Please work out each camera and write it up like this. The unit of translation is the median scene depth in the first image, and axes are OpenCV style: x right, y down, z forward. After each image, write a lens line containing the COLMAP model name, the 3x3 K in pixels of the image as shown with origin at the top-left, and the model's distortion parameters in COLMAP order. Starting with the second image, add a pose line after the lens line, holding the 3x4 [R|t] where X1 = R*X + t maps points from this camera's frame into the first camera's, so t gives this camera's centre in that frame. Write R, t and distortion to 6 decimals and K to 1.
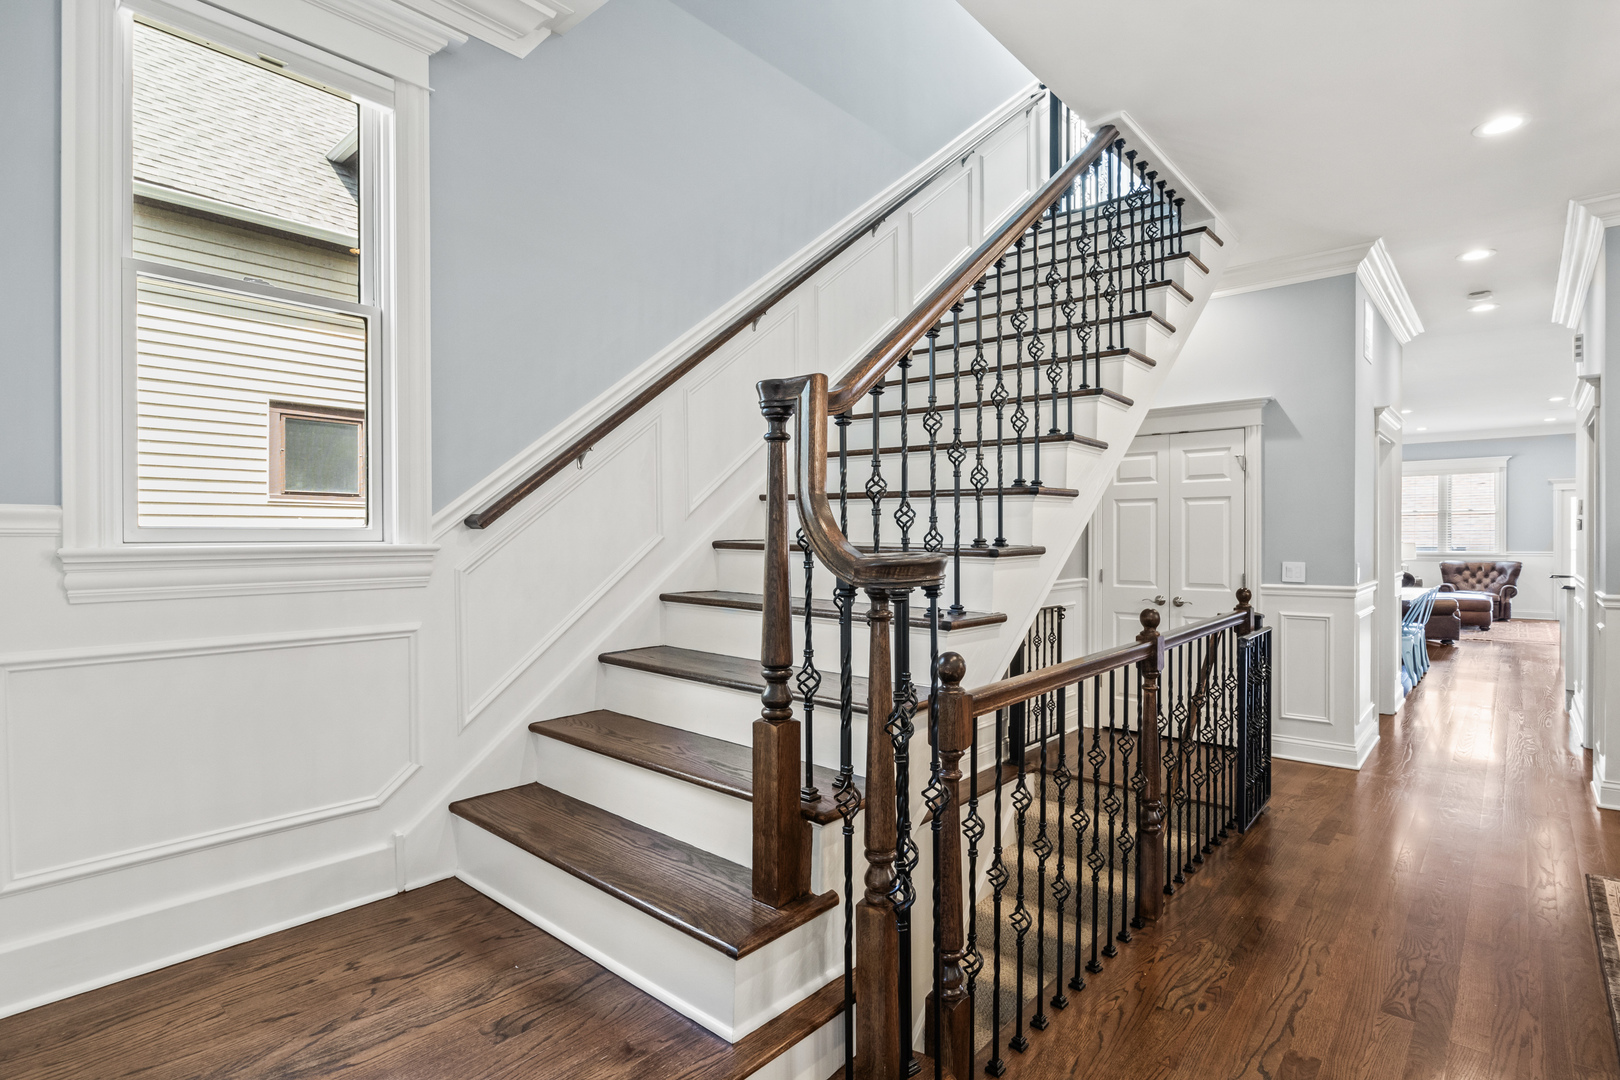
lens RADIAL K [[811.4, 0, 808.1], [0, 811.4, 541.0], [0, 0, 1]] dist [-0.006182, -0.002016]
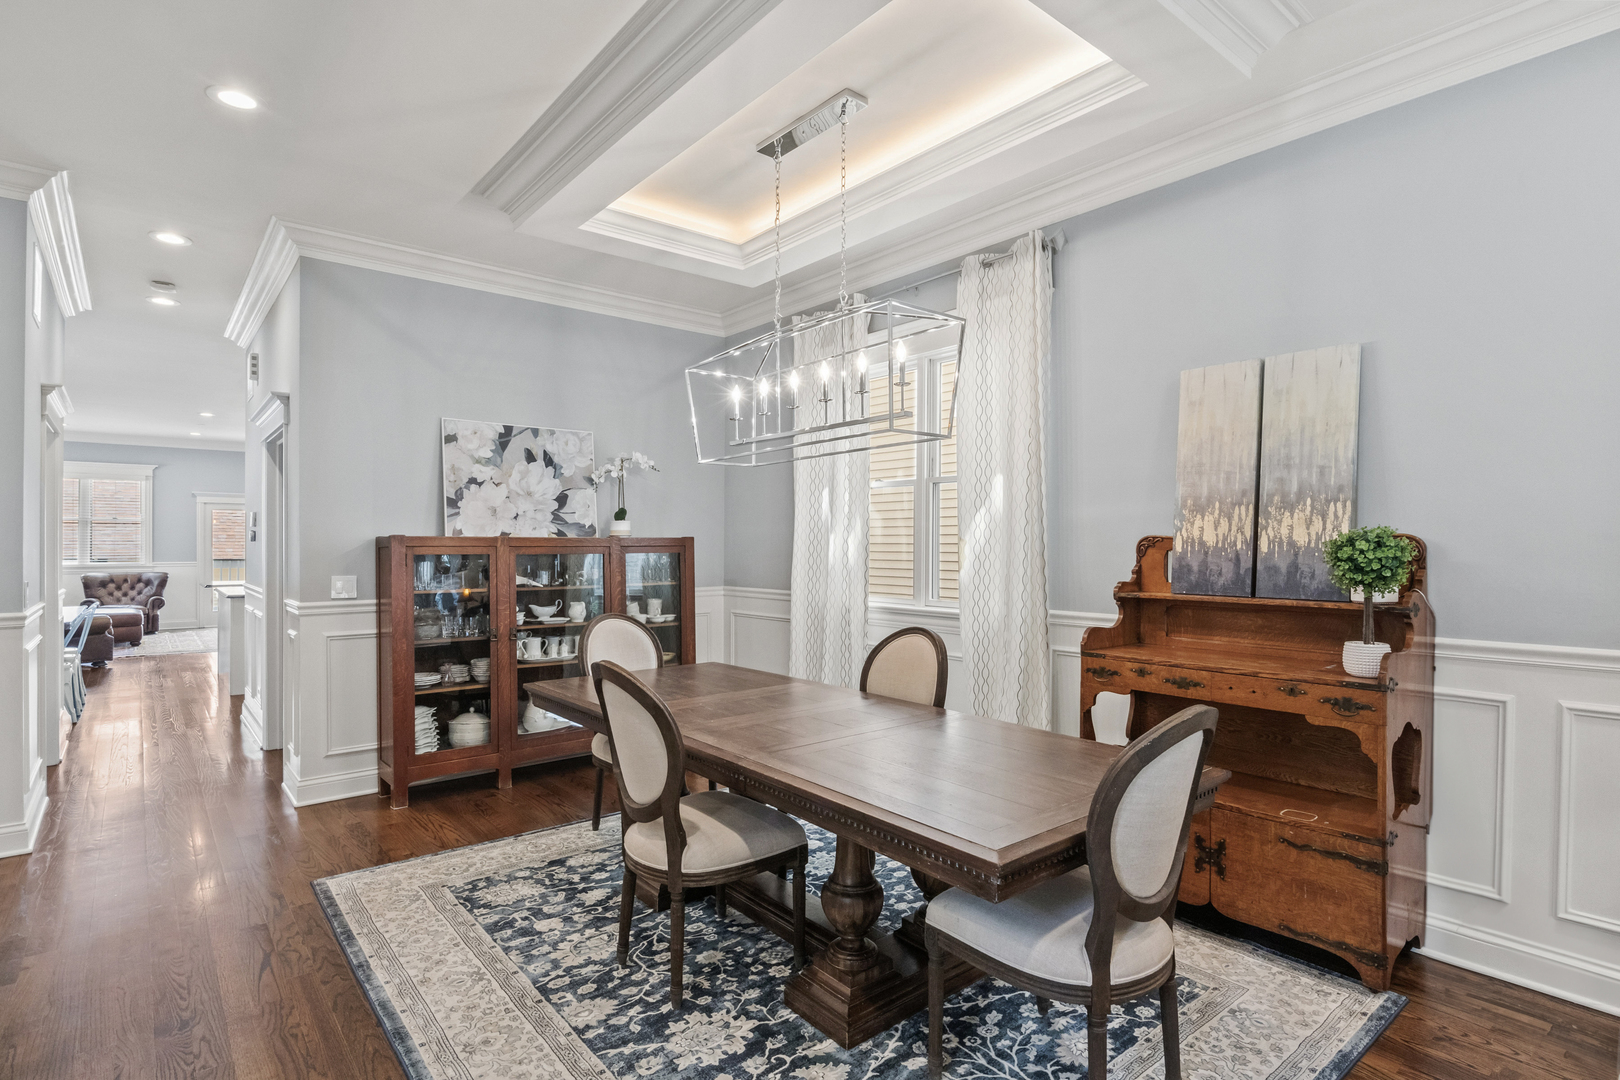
lens RADIAL K [[811.4, 0, 804.2], [0, 811.4, 544.5], [0, 0, 1]] dist [-0.006182, -0.002016]
pose [[0.153583, 0.005179, 0.988122, 0.023120], [0.003061, 0.999979, -0.005717, -0.000733], [-0.988131, 0.003903, 0.153564, 0.091901]]
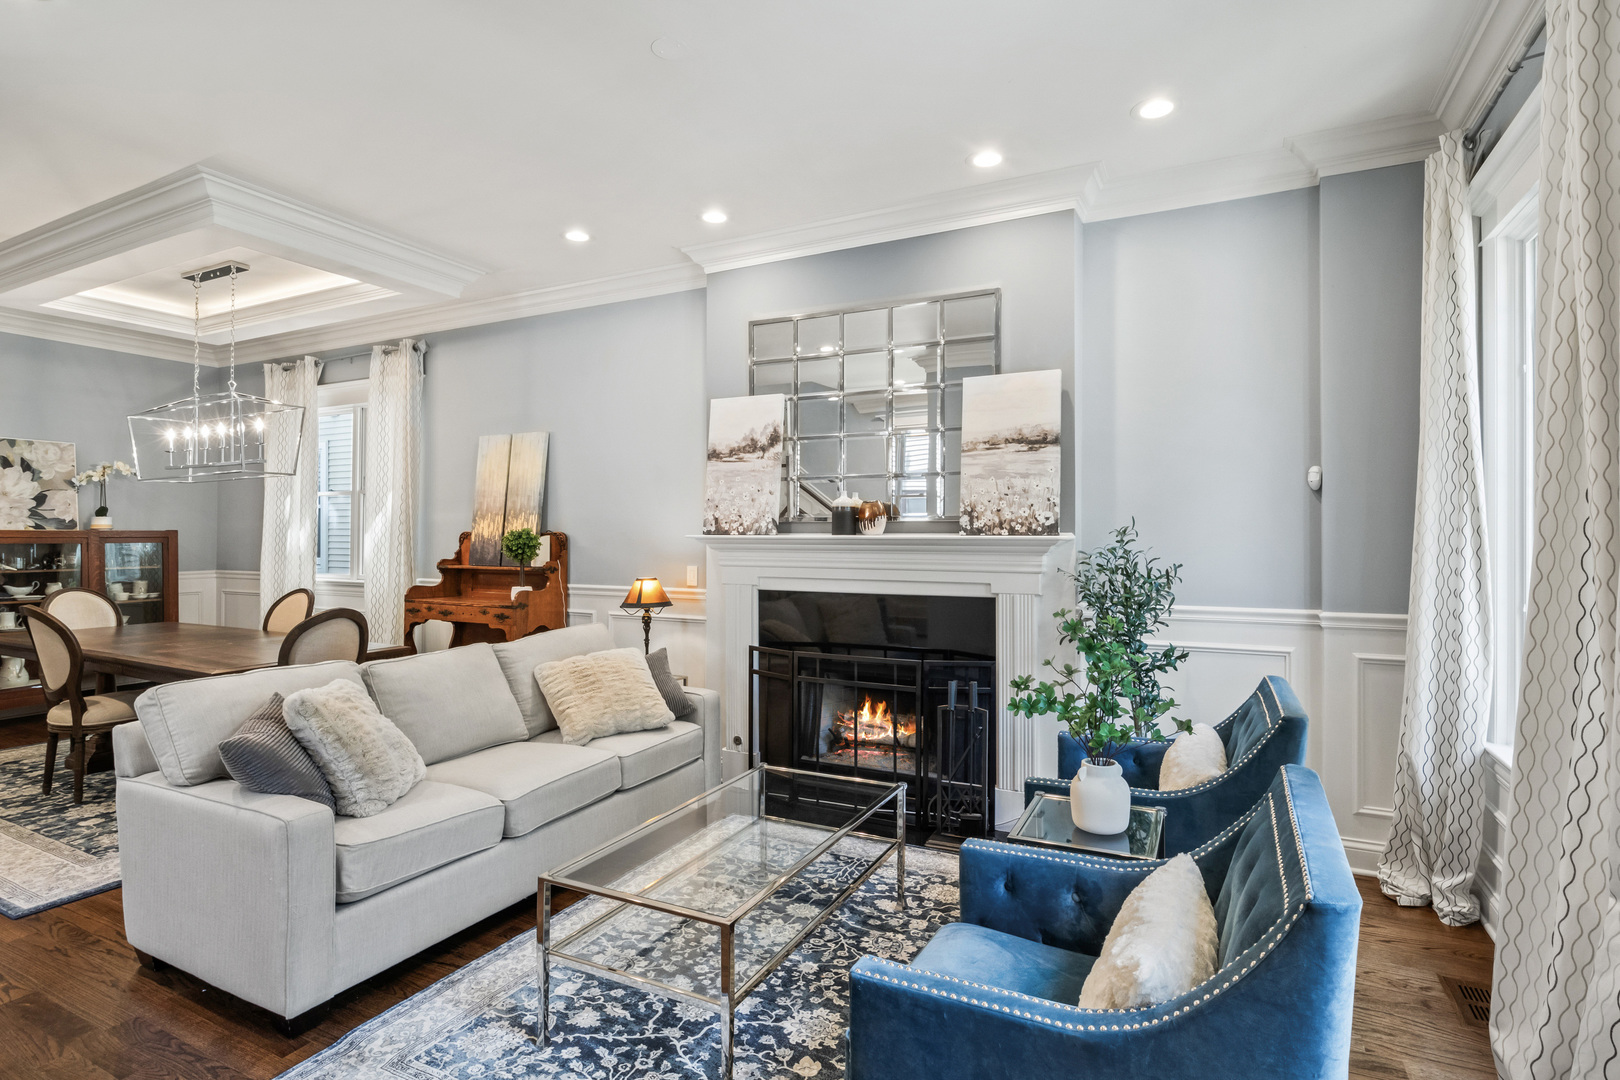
lens RADIAL K [[811.4, 0, 805.0], [0, 811.4, 533.5], [0, 0, 1]] dist [-0.006182, -0.002016]
pose [[-0.252159, 0.006019, 0.967667, -0.304276], [0.003608, 0.999980, -0.005279, -0.000759], [-0.967679, 0.002160, -0.252175, -0.134898]]
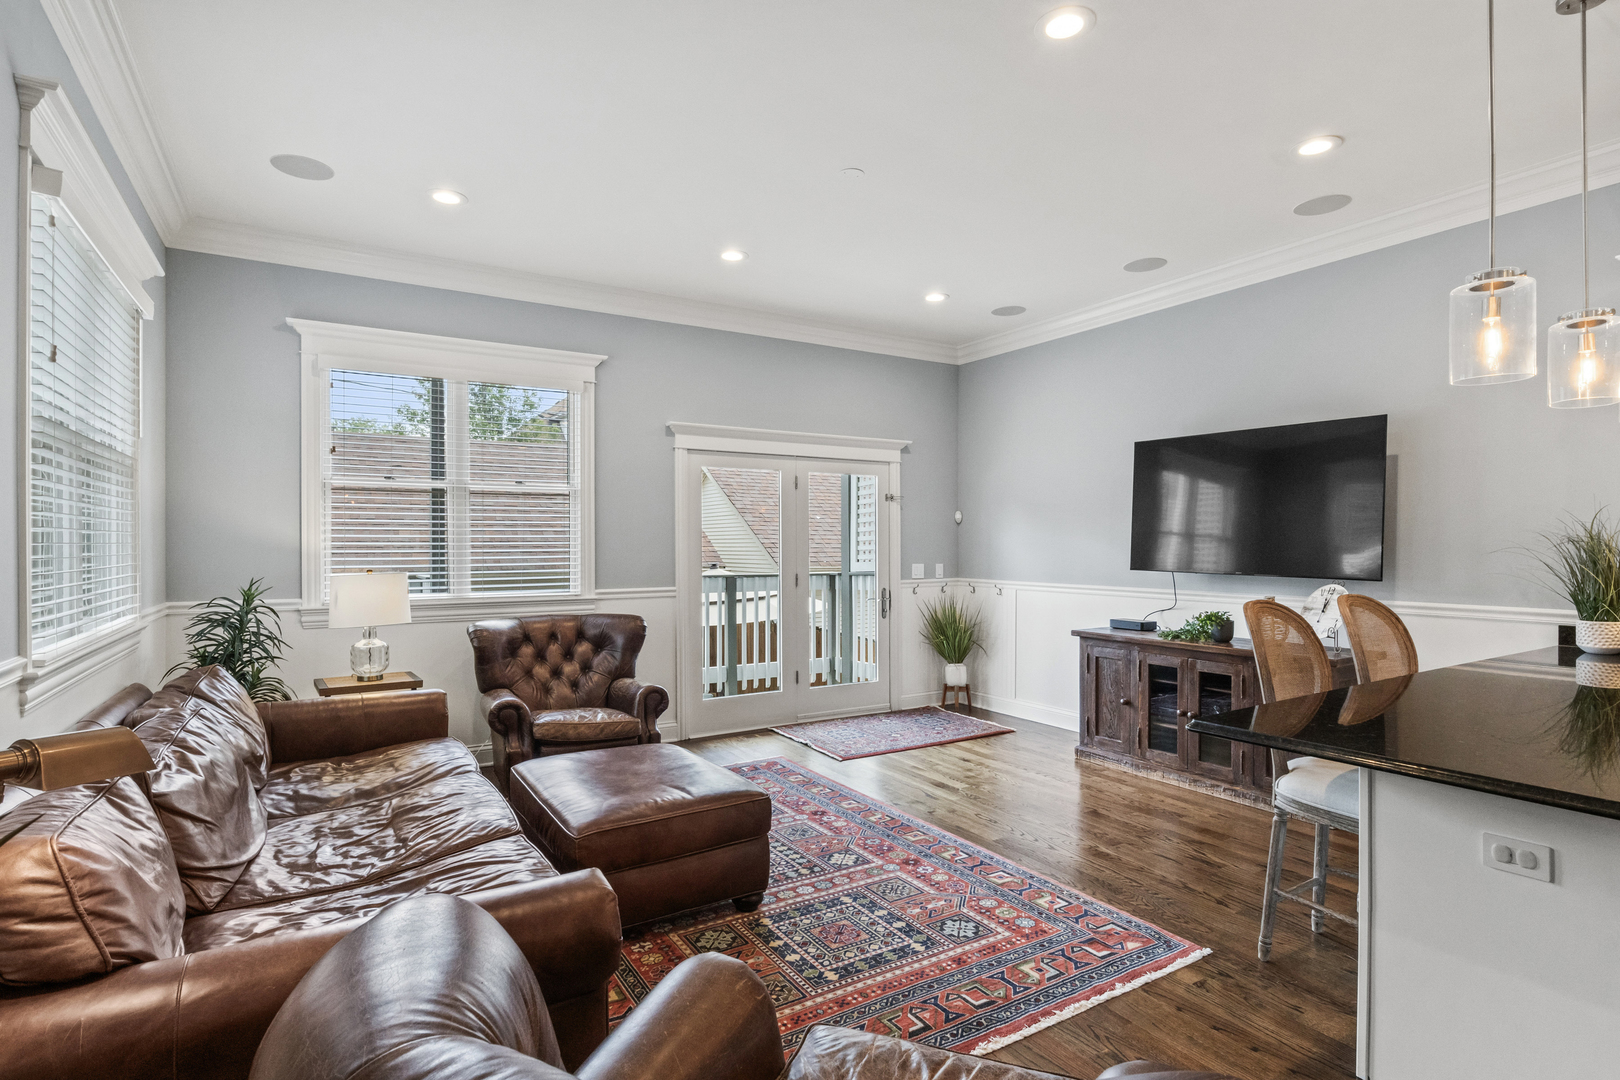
lens RADIAL K [[811.4, 0, 814.1], [0, 811.4, 542.1], [0, 0, 1]] dist [-0.006182, -0.002016]
pose [[0.290246, 0.004311, 0.956942, 0.711980], [0.001978, 0.999985, -0.005105, -0.011663], [-0.956950, 0.003375, 0.290233, 1.092554]]
